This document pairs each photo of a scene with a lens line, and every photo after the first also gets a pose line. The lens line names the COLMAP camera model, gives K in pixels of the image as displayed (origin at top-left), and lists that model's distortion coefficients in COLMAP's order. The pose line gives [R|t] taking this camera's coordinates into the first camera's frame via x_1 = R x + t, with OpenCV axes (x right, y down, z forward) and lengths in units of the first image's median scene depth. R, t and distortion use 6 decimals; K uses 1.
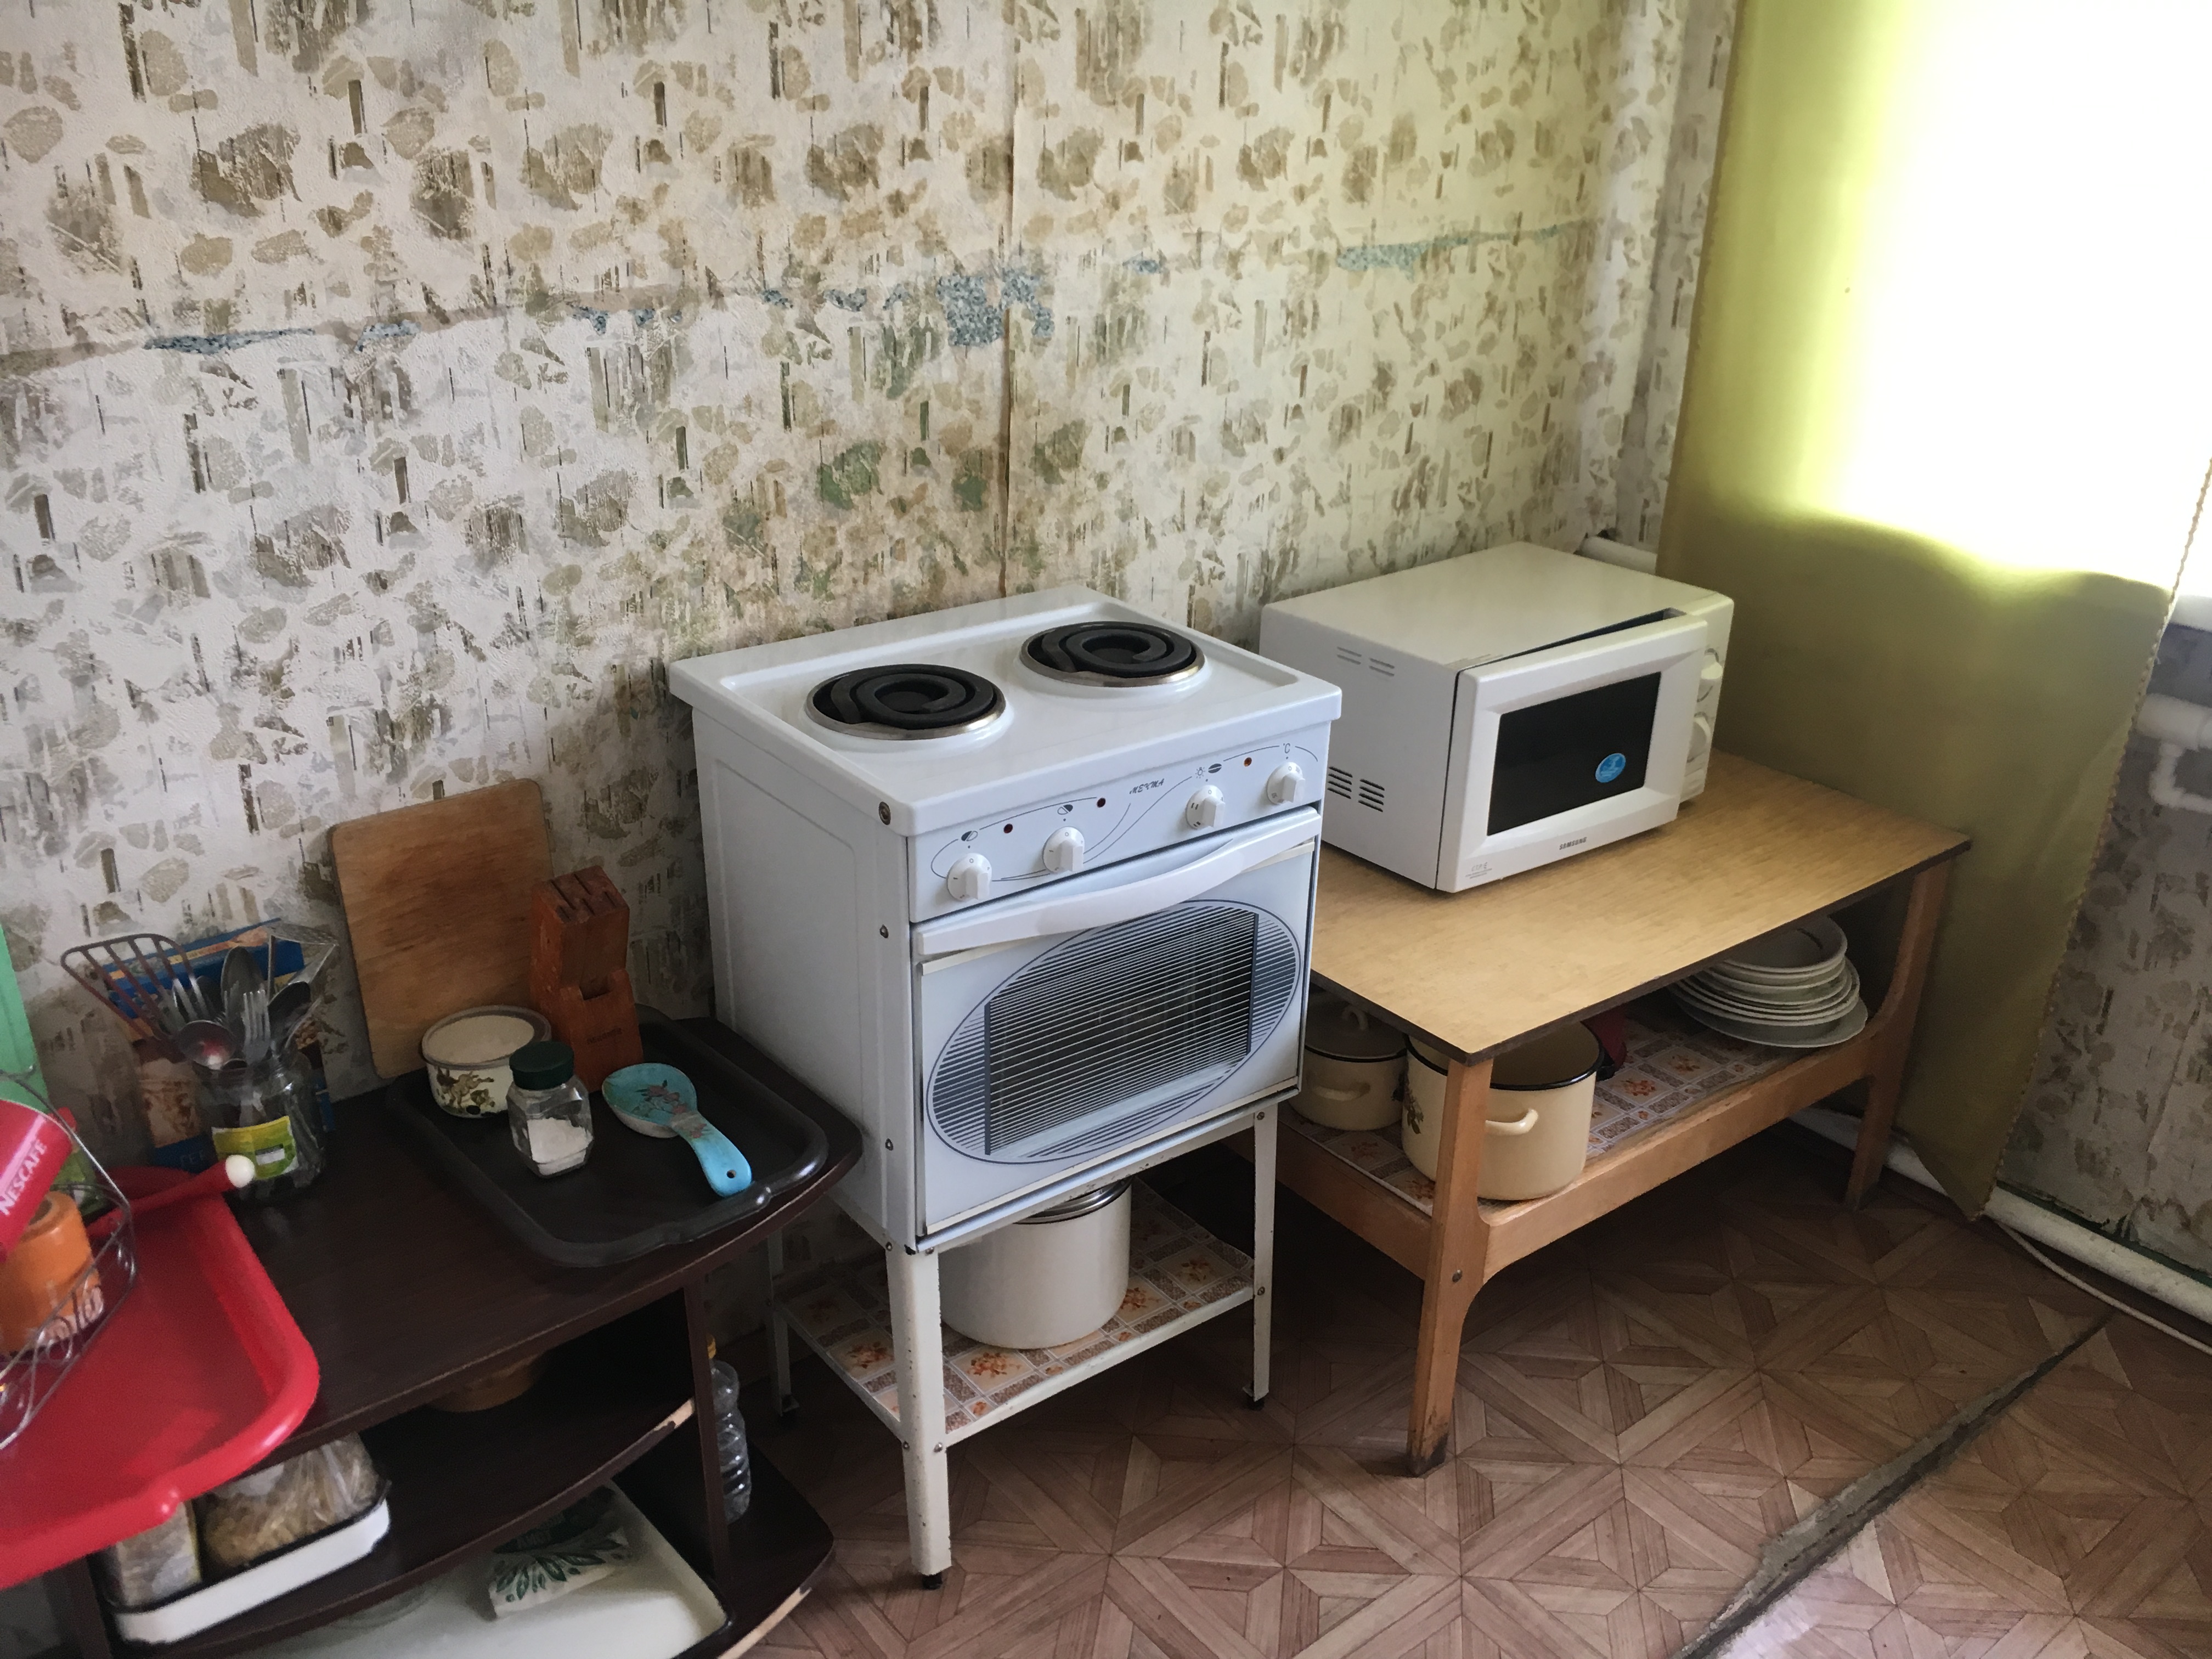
lens RADIAL K [[1856.5, 0, 1094.6], [0, 1856.5, 825.8], [0, 0, 1]] dist [0.091348, -0.131777]
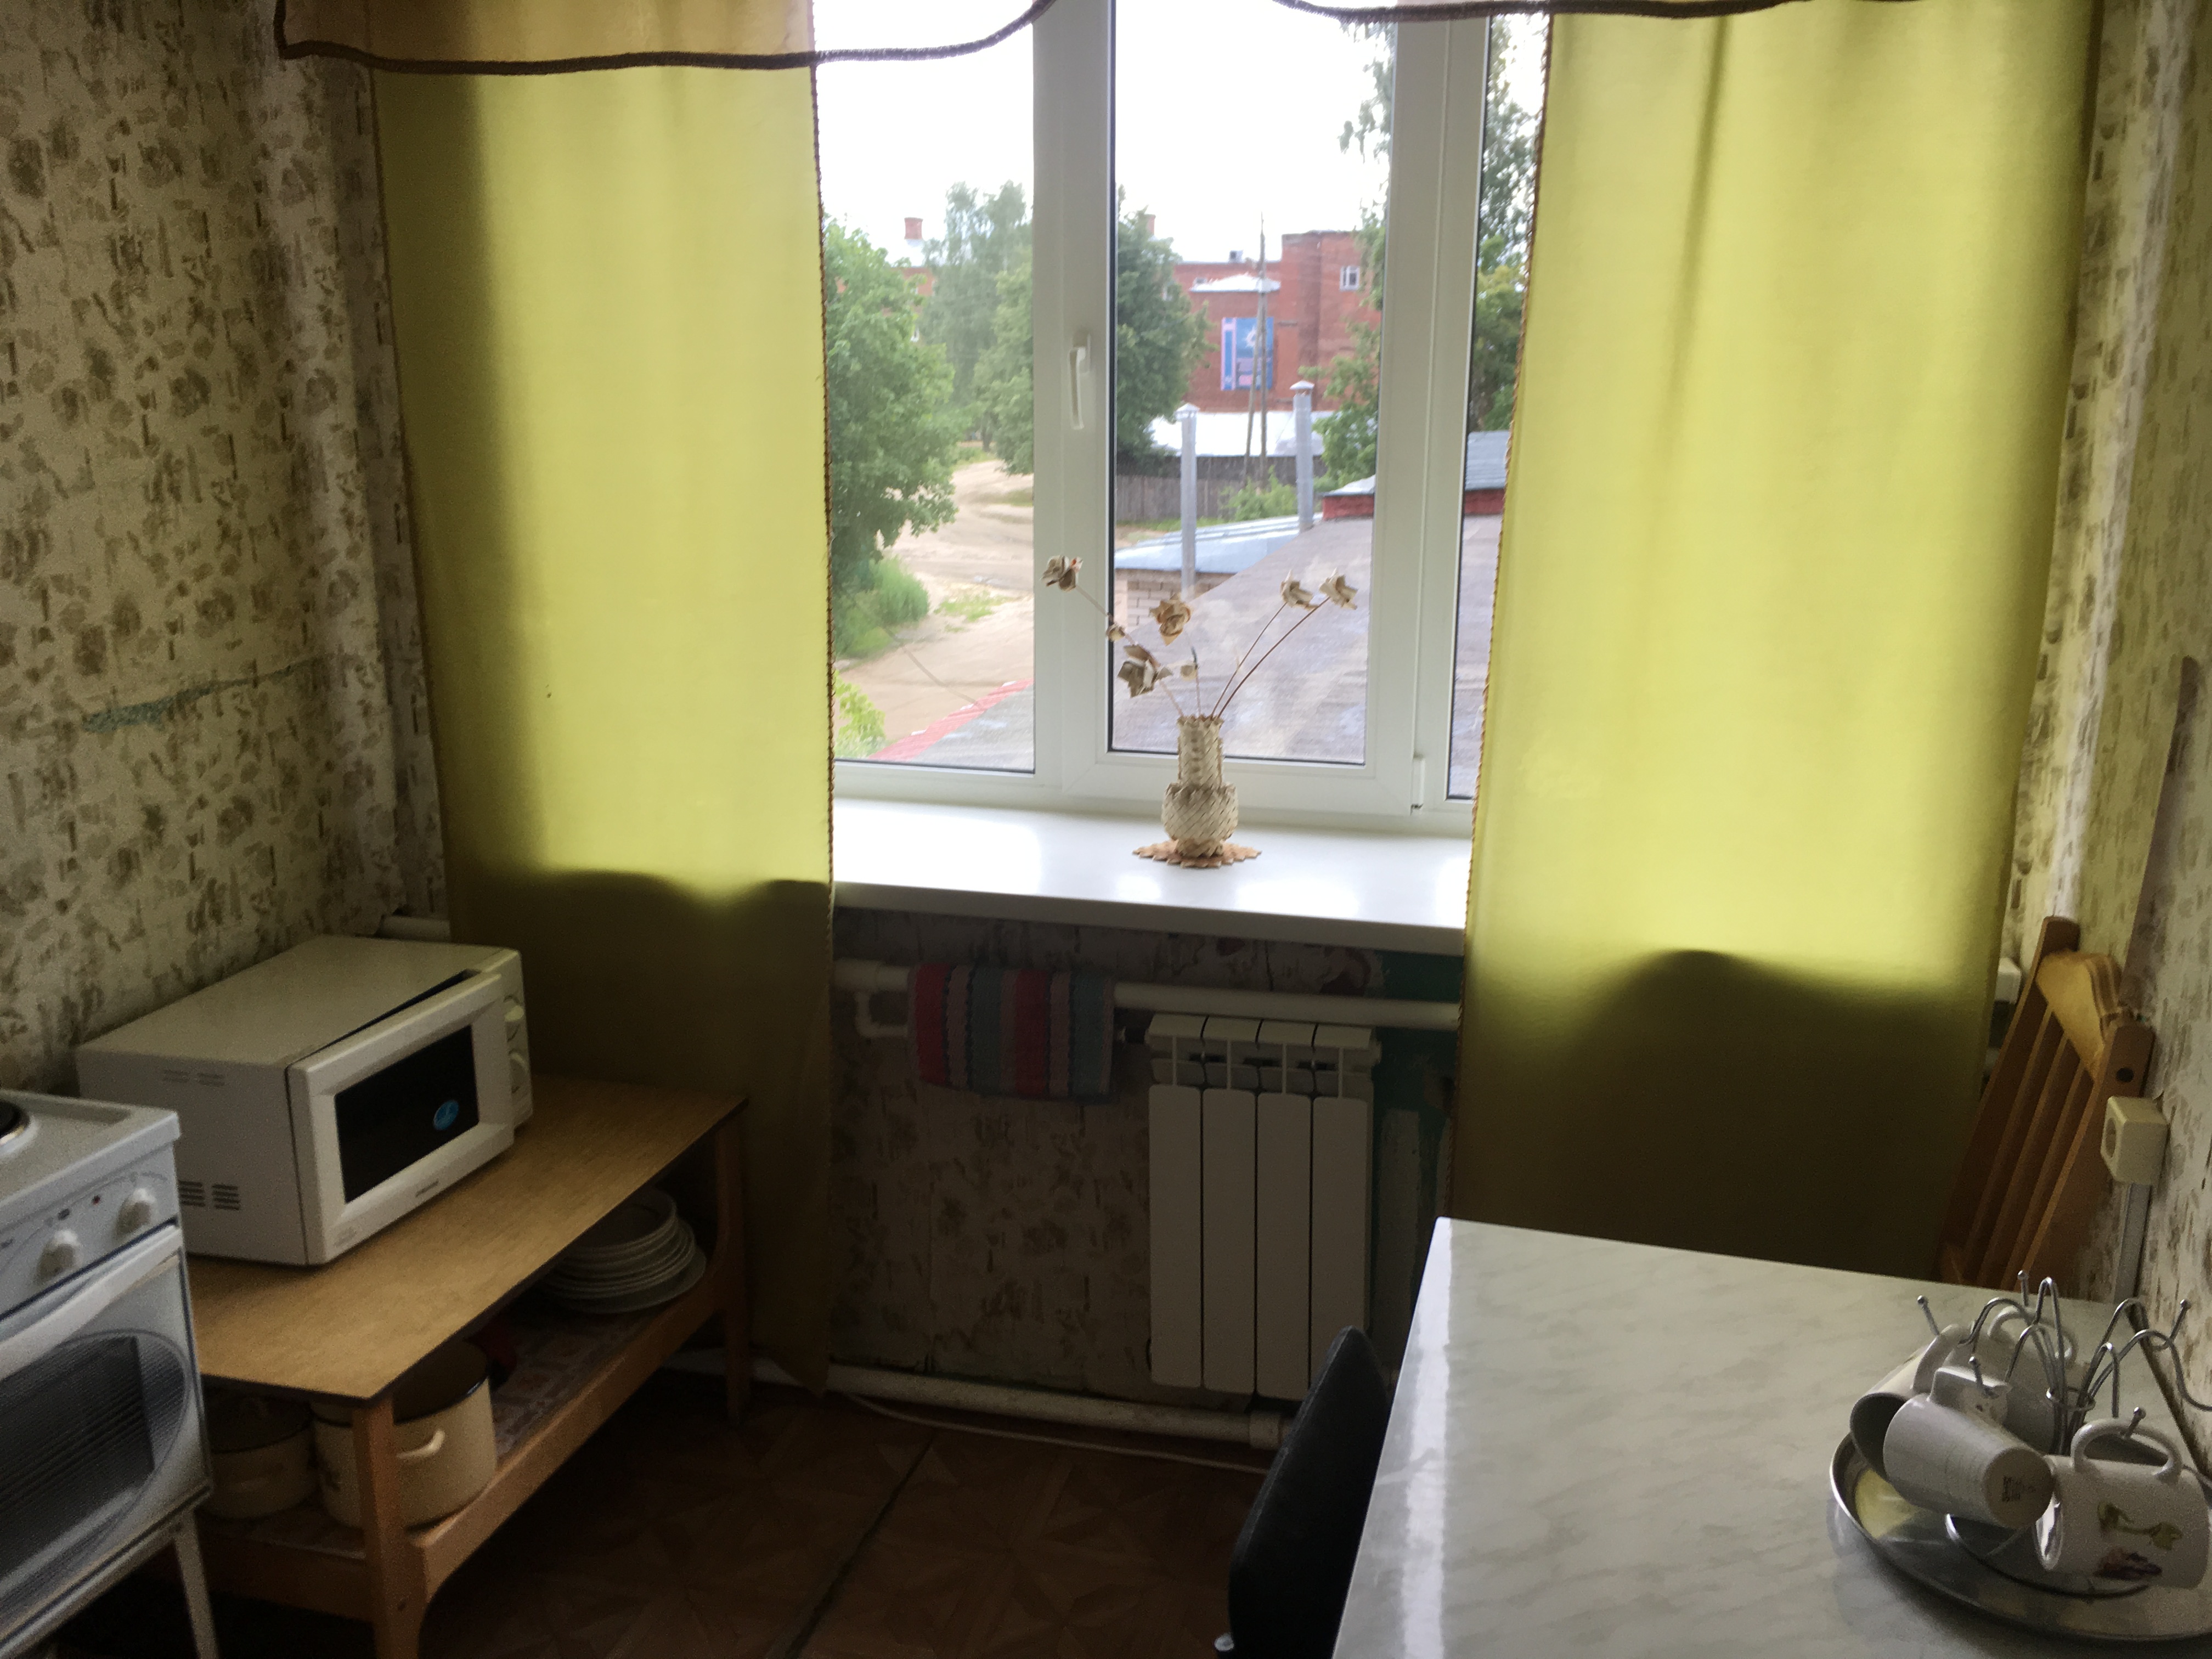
lens RADIAL K [[1856.5, 0, 1094.6], [0, 1856.5, 825.8], [0, 0, 1]] dist [0.091348, -0.131777]
pose [[0.806642, -0.164158, 0.567786, -0.027196], [0.256935, 0.962528, -0.086738, 0.000359], [-0.532271, 0.215851, 0.818594, -0.190571]]
